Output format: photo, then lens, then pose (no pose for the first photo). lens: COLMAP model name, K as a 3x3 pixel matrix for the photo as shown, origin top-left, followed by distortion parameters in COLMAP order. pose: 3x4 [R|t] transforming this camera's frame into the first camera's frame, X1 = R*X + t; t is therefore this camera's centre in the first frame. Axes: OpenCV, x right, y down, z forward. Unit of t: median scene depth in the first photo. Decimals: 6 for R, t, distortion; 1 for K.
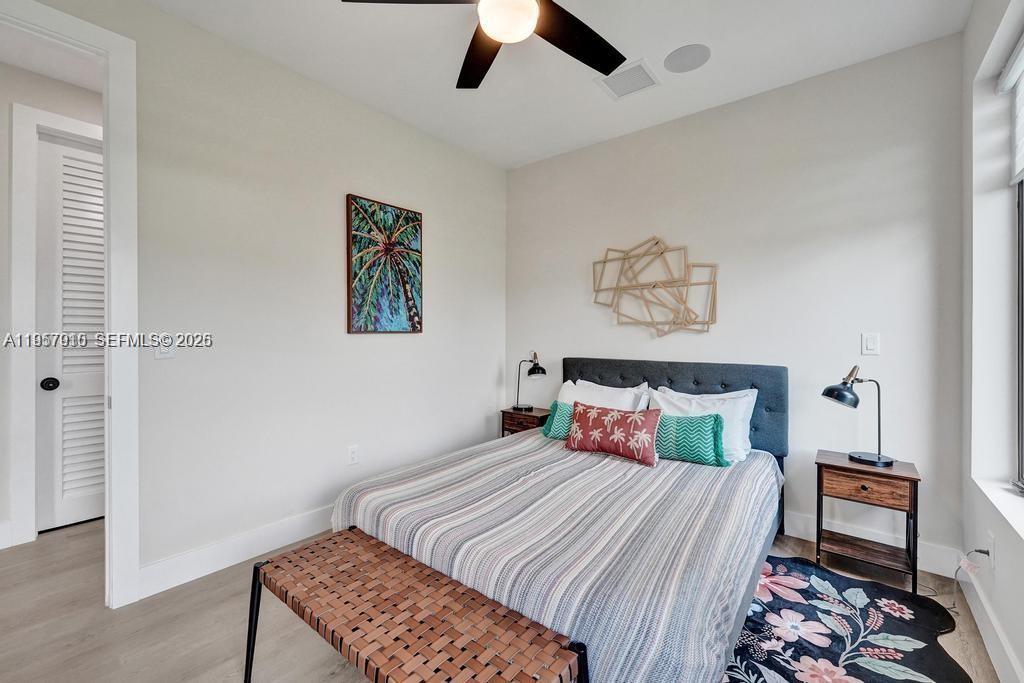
lens RADIAL K [[426.3, 0, 507.6], [0, 426.3, 335.5], [0, 0, 1]] dist [0.000442, -0.000007]
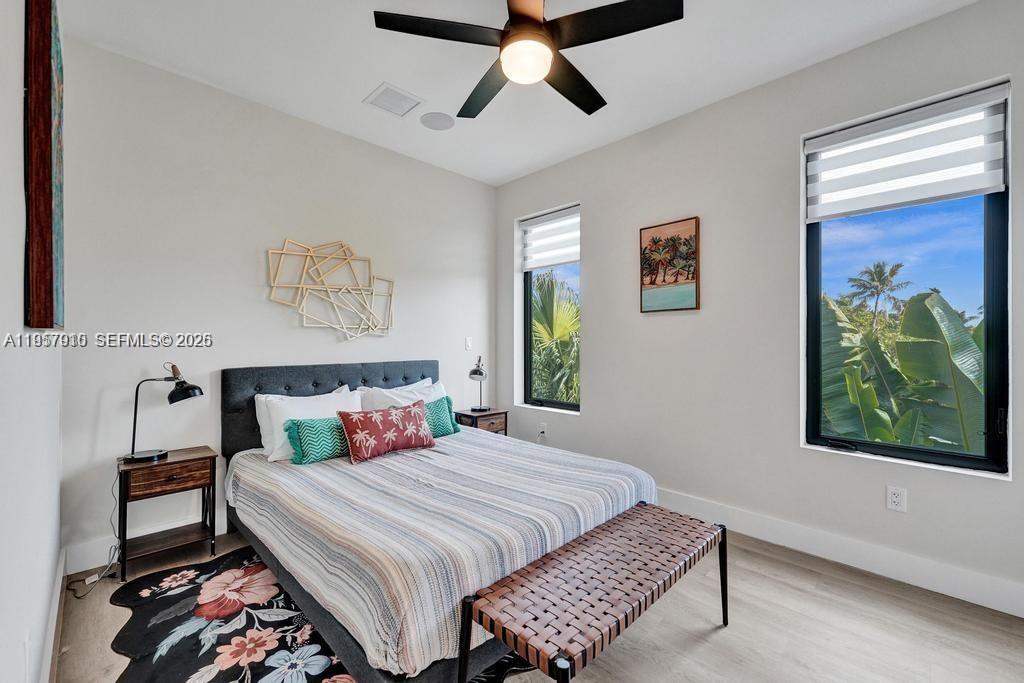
lens RADIAL K [[426.3, 0, 507.6], [0, 426.3, 335.5], [0, 0, 1]] dist [0.000442, -0.000007]
pose [[0.109006, 0.001959, 0.994039, -0.760865], [0.003094, 0.999993, -0.002310, -0.005423], [-0.994036, 0.003327, 0.108999, 0.586862]]
